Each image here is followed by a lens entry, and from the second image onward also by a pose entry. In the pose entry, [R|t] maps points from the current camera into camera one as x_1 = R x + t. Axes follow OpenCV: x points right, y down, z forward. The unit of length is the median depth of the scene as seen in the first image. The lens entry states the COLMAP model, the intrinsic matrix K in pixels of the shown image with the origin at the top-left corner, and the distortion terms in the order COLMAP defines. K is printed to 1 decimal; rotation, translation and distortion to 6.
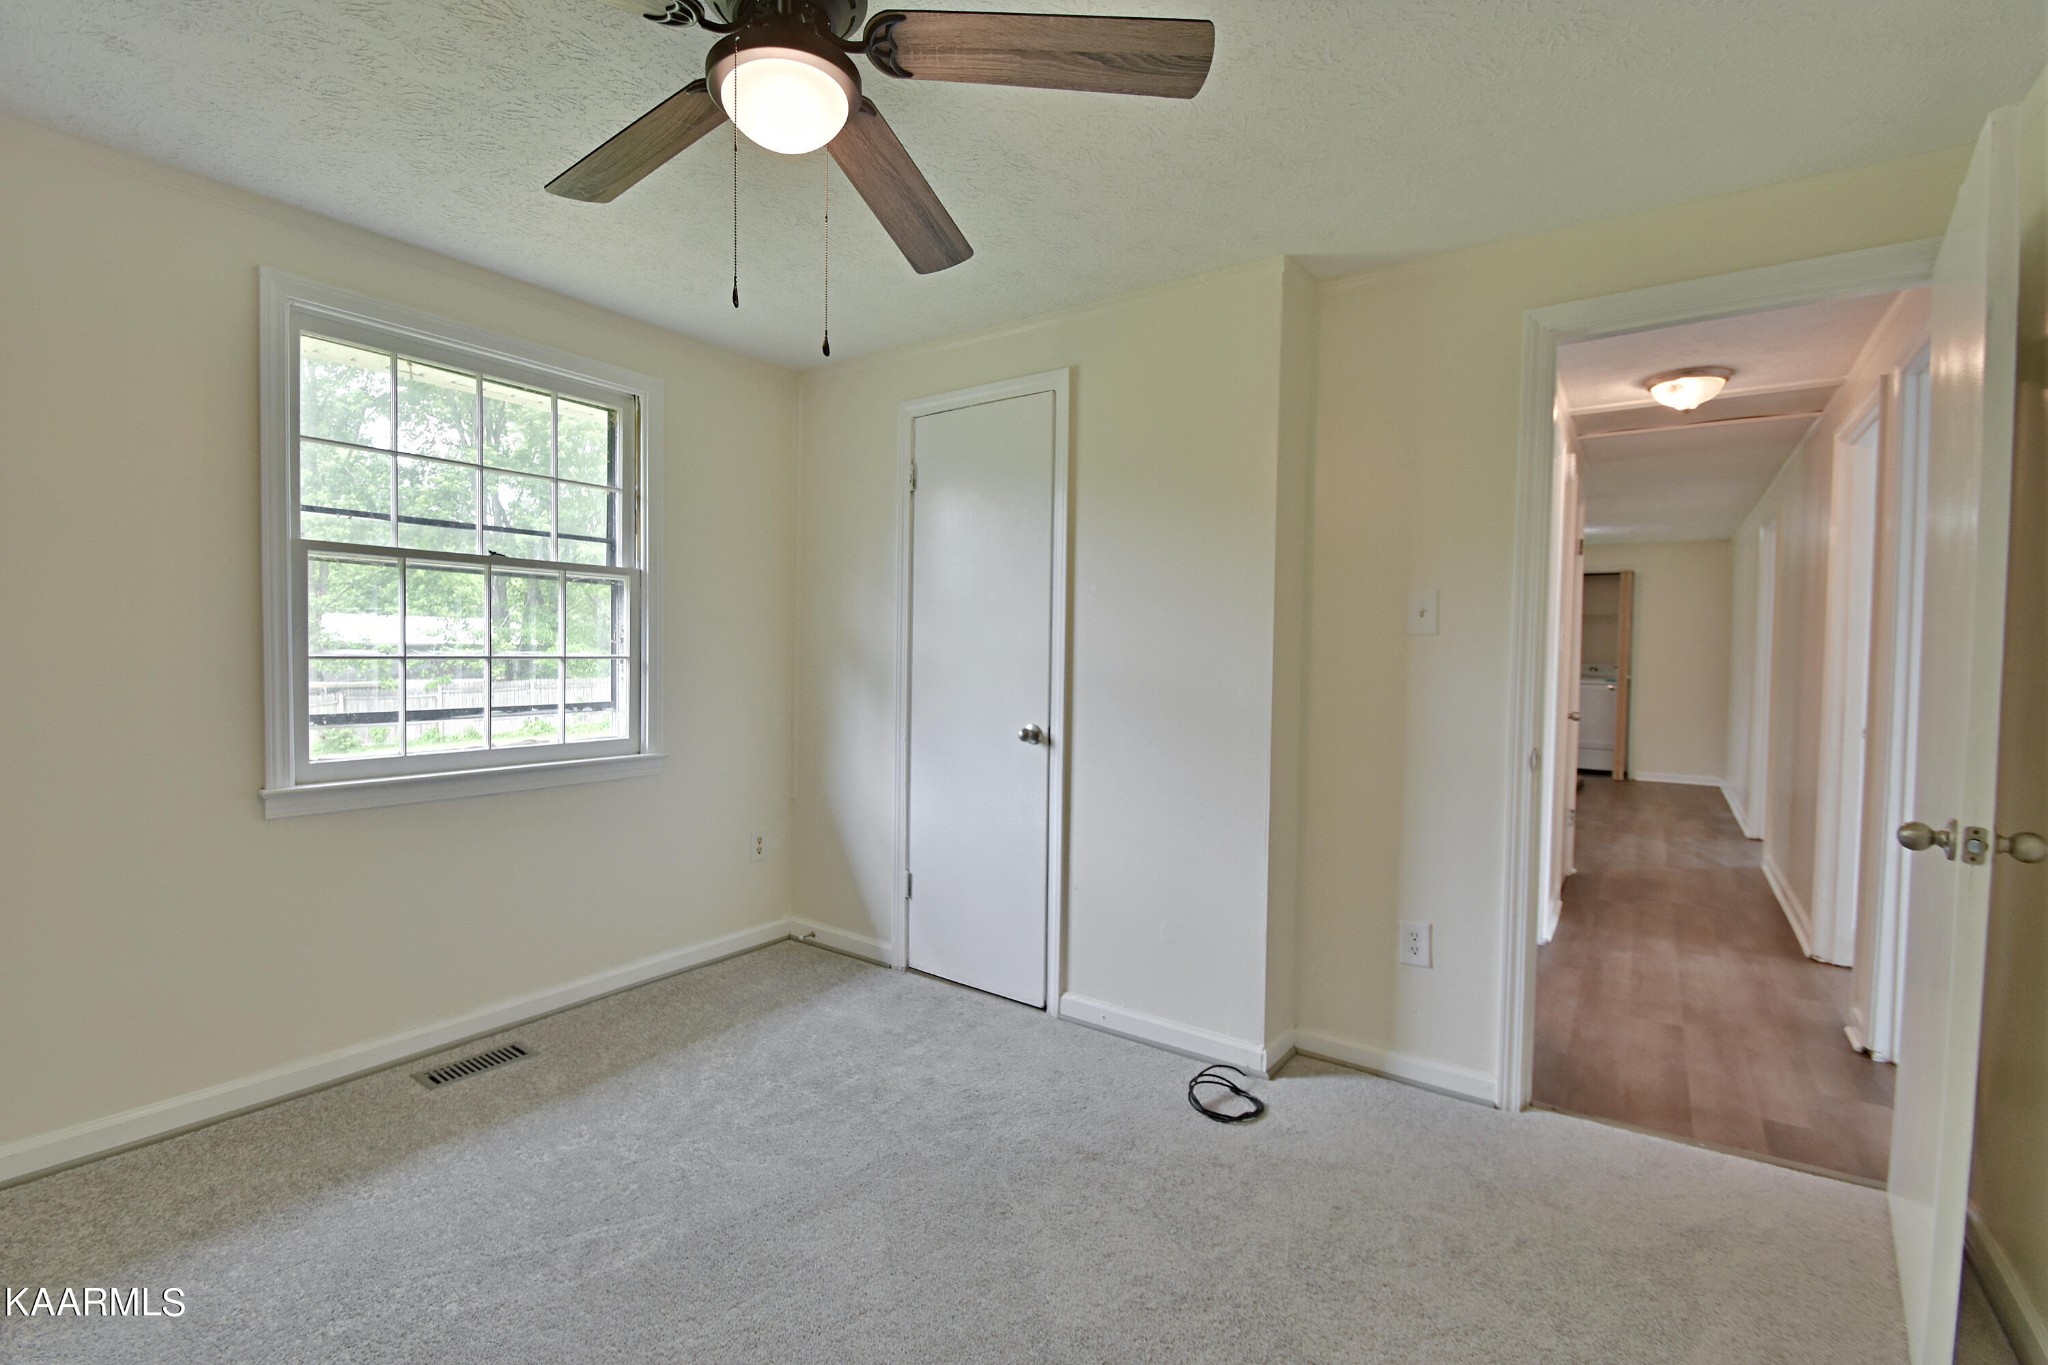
lens RADIAL K [[892.4, 0, 999.4], [0, 892.4, 667.9], [0, 0, 1]] dist [0.013829, -0.016908]
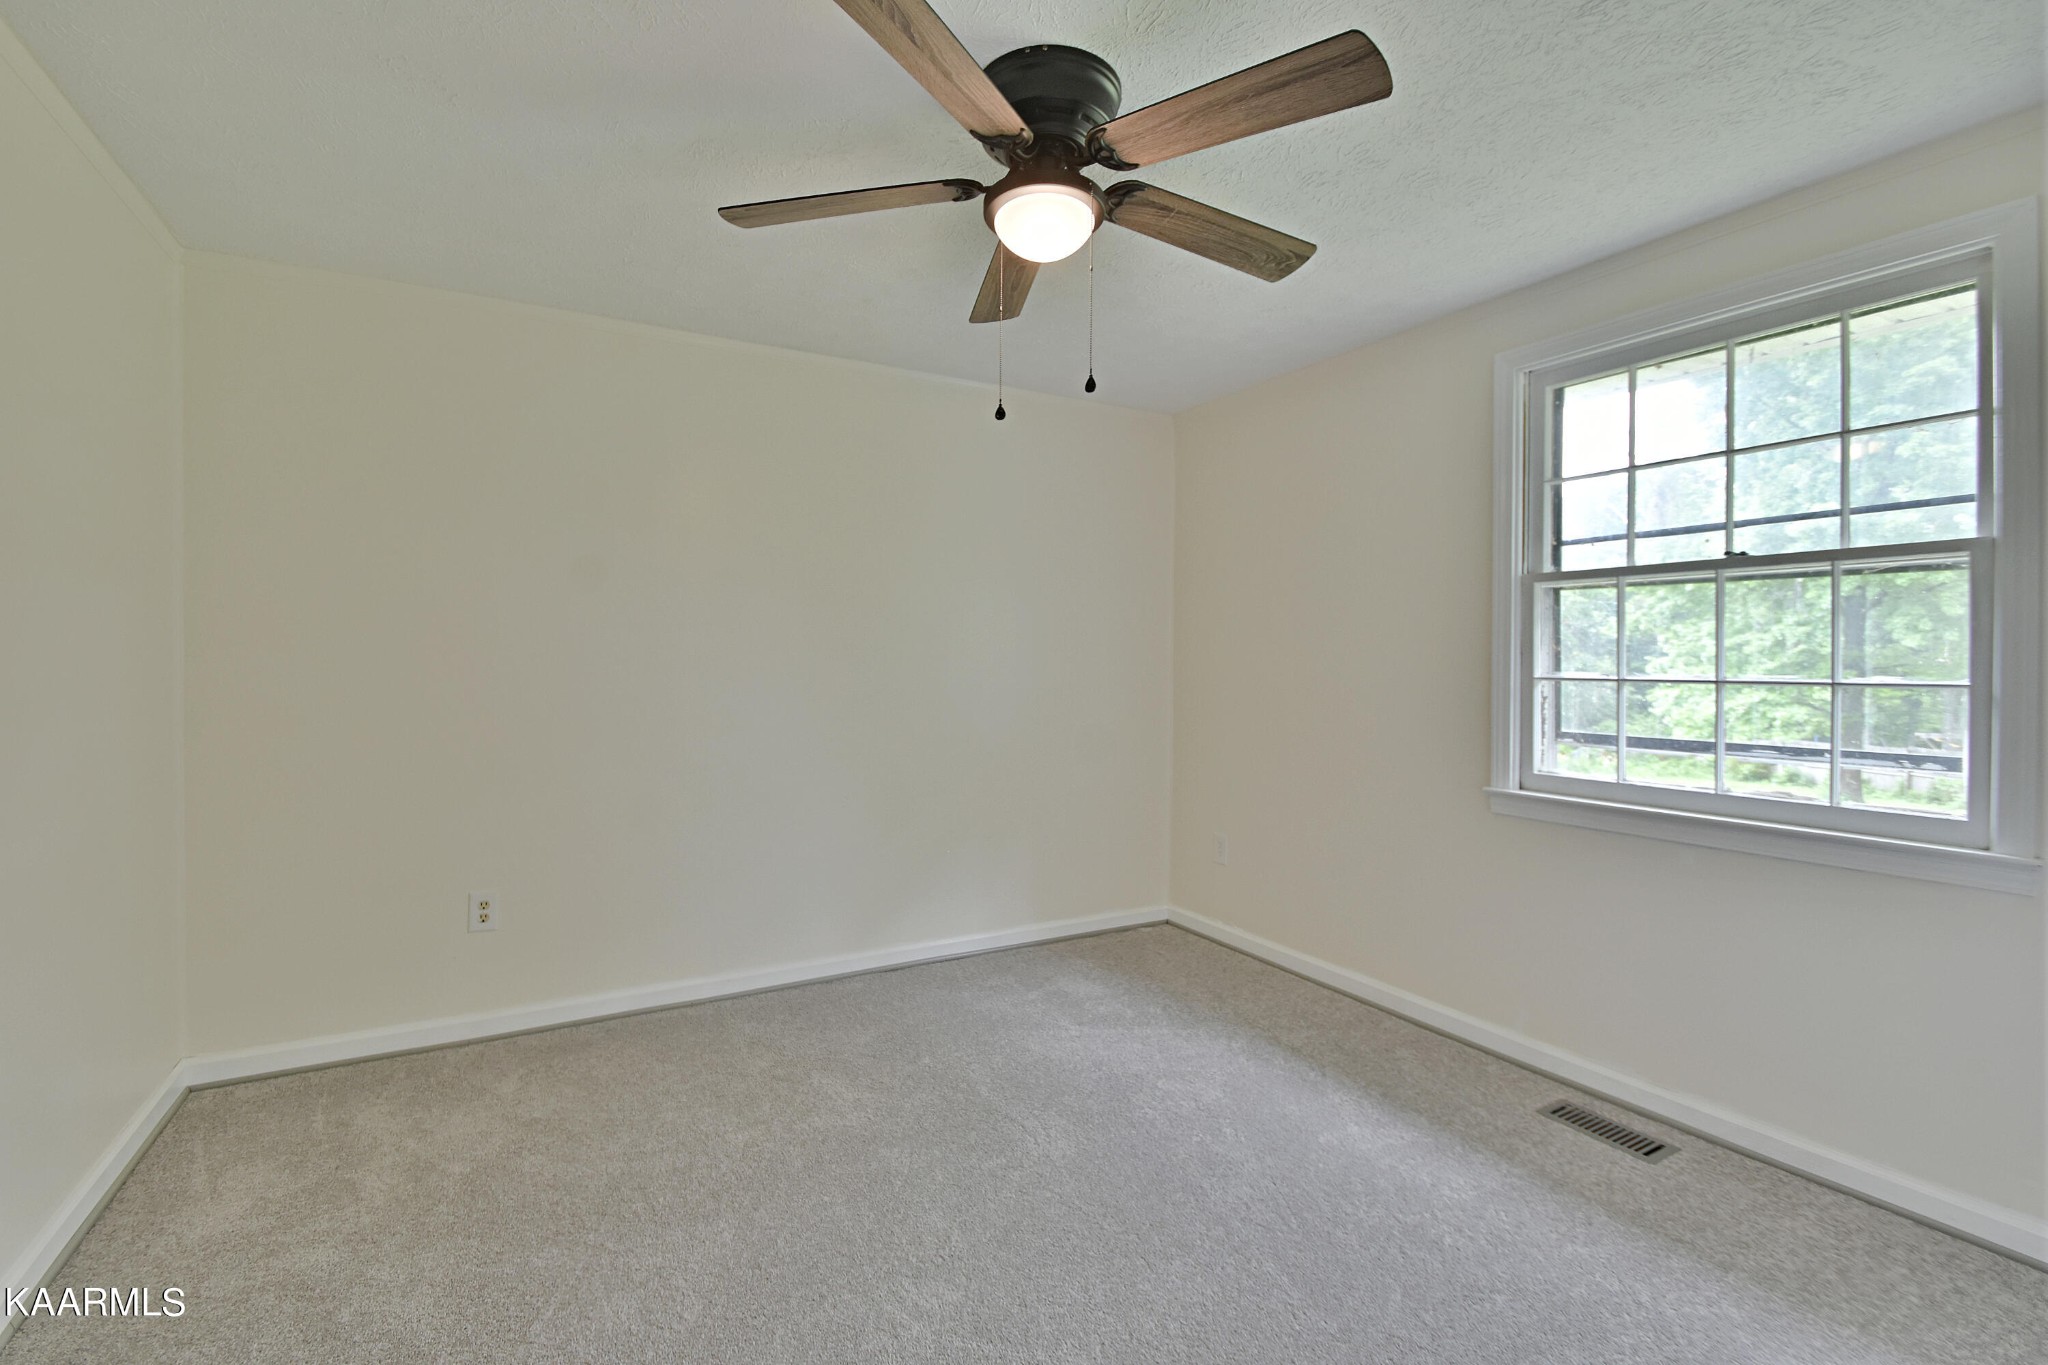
lens RADIAL K [[892.4, 0, 999.4], [0, 892.4, 667.9], [0, 0, 1]] dist [0.013829, -0.016908]
pose [[-0.421304, -0.012162, -0.906838, 0.485641], [-0.031621, 0.999499, 0.001287, -0.004840], [0.906368, 0.029217, -0.421478, 0.791423]]
